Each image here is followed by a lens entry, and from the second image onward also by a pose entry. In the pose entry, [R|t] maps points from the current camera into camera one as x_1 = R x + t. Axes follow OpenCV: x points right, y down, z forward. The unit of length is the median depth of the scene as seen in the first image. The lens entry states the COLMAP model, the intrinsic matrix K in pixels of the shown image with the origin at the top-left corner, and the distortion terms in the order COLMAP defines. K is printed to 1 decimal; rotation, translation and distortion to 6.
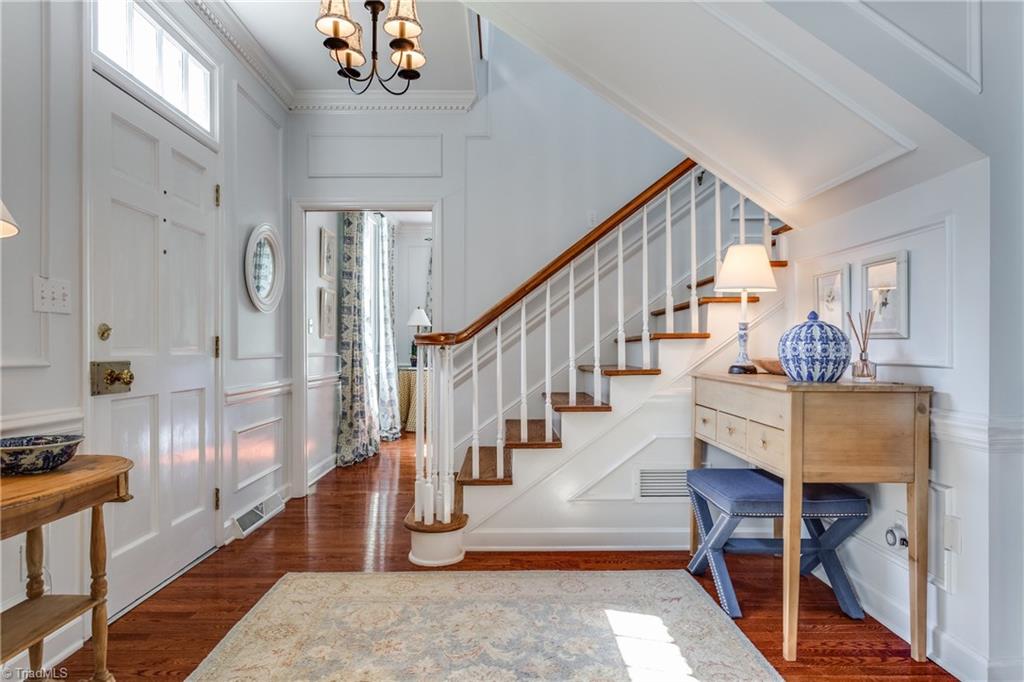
lens RADIAL K [[607.2, 0, 512.0], [0, 607.2, 341.0], [0, 0, 1]] dist [-0.024533, 0.000364]
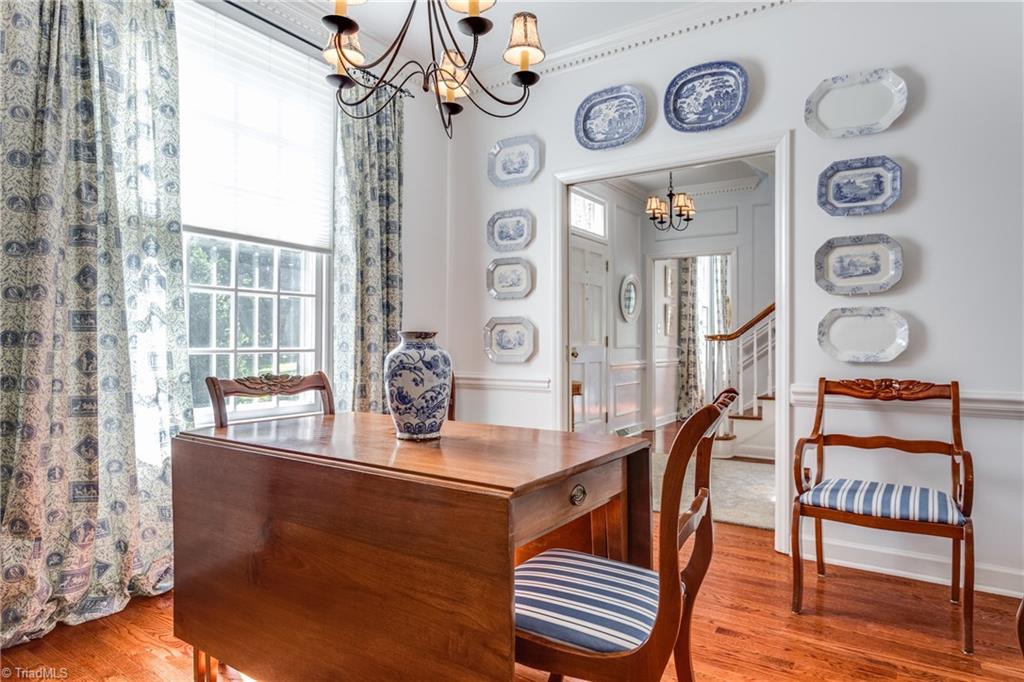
lens RADIAL K [[607.2, 0, 512.0], [0, 607.2, 341.0], [0, 0, 1]] dist [-0.024533, 0.000364]
pose [[0.827970, 0.004526, -0.560754, 0.319578], [0.001466, 0.999947, 0.010234, -0.011078], [0.560770, -0.009296, 0.827919, -0.711961]]
